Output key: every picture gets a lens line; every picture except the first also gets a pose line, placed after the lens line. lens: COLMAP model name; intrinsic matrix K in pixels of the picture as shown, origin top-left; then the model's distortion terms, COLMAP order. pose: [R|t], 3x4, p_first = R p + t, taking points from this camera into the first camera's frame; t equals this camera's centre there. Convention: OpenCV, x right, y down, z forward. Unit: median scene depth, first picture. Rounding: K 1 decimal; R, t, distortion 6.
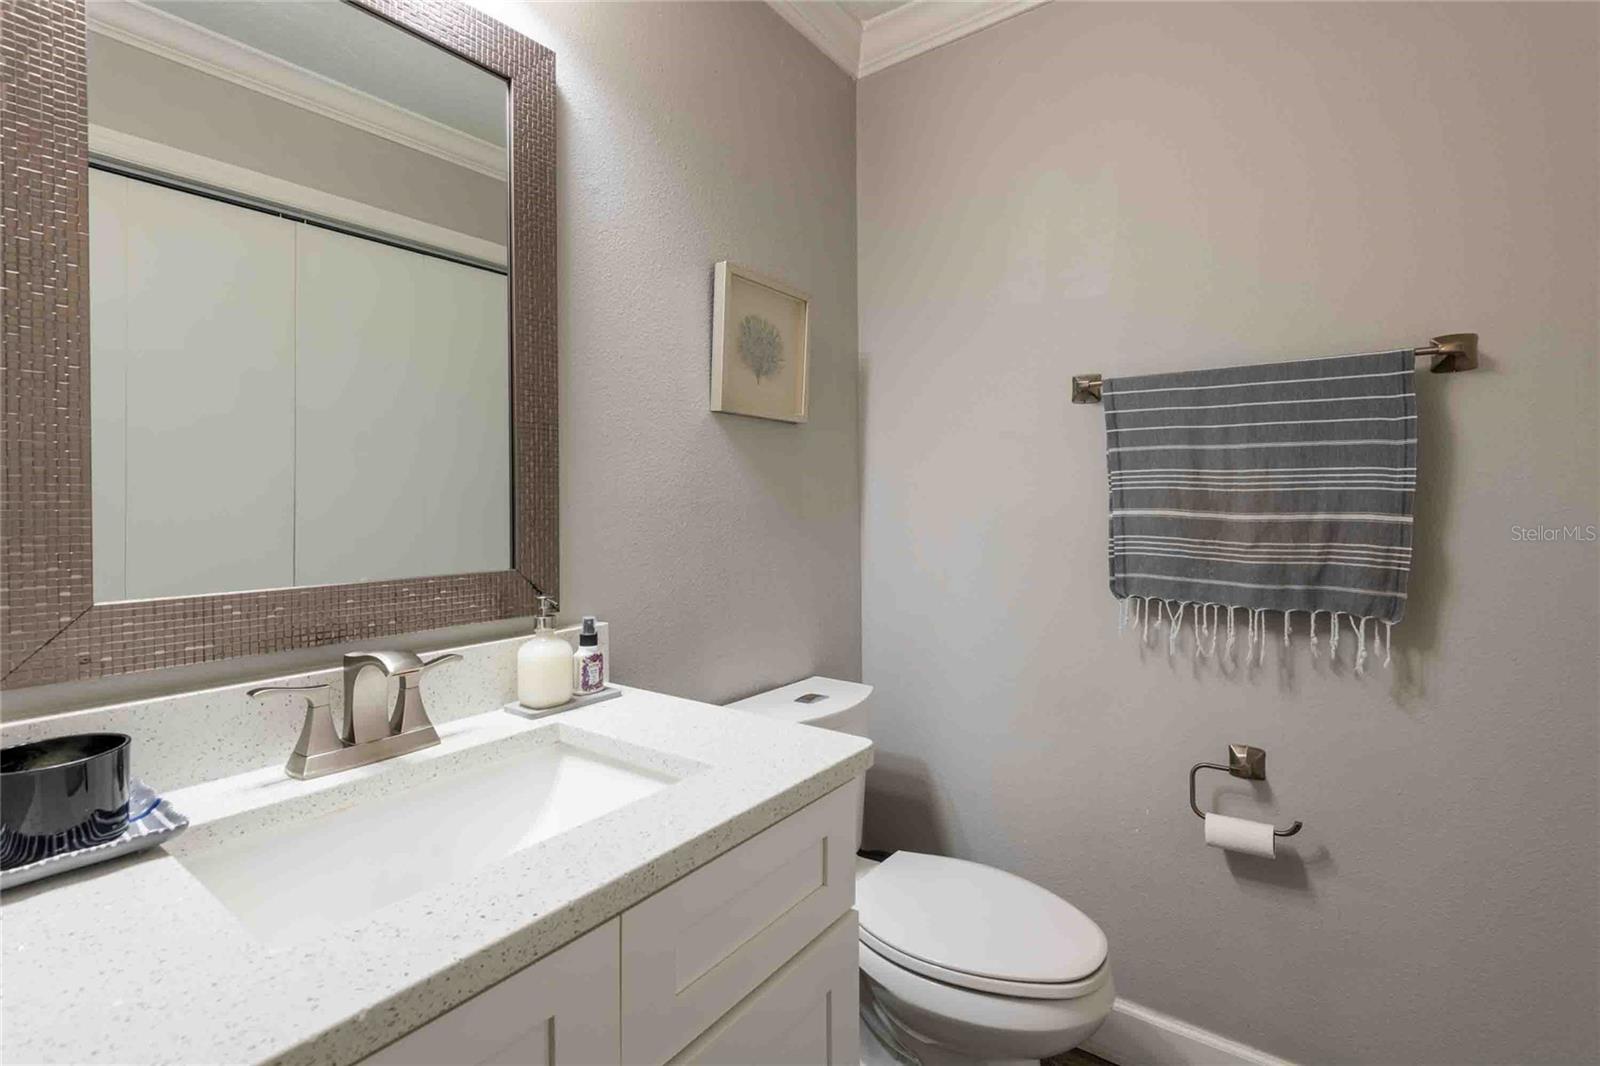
lens RADIAL K [[748.4, 0, 793.3], [0, 748.4, 508.8], [0, 0, 1]] dist [0.044000, -0.036257]
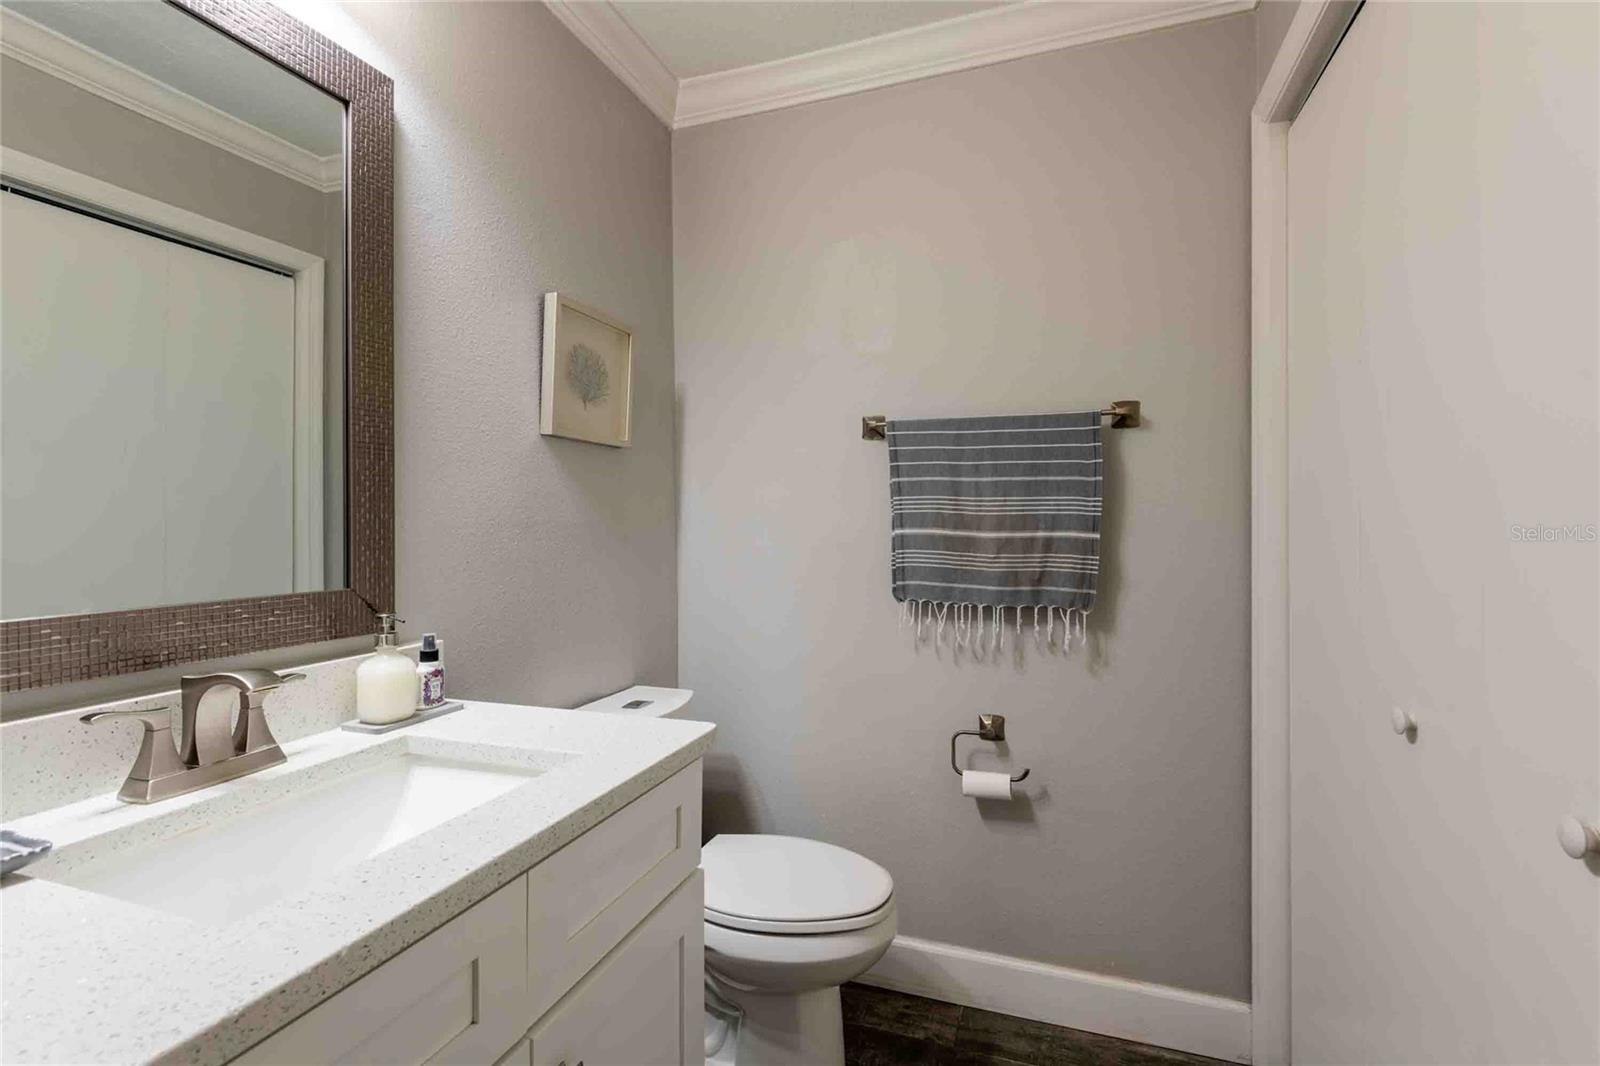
lens RADIAL K [[734.0, 0, 806.2], [0, 734.0, 525.8], [0, 0, 1]] dist [0.043781, -0.028121]
pose [[0.956698, 0.000793, 0.291081, -0.071733], [0.000237, 0.999994, -0.003504, 0.000462], [-0.291082, 0.003421, 0.956692, -0.113833]]
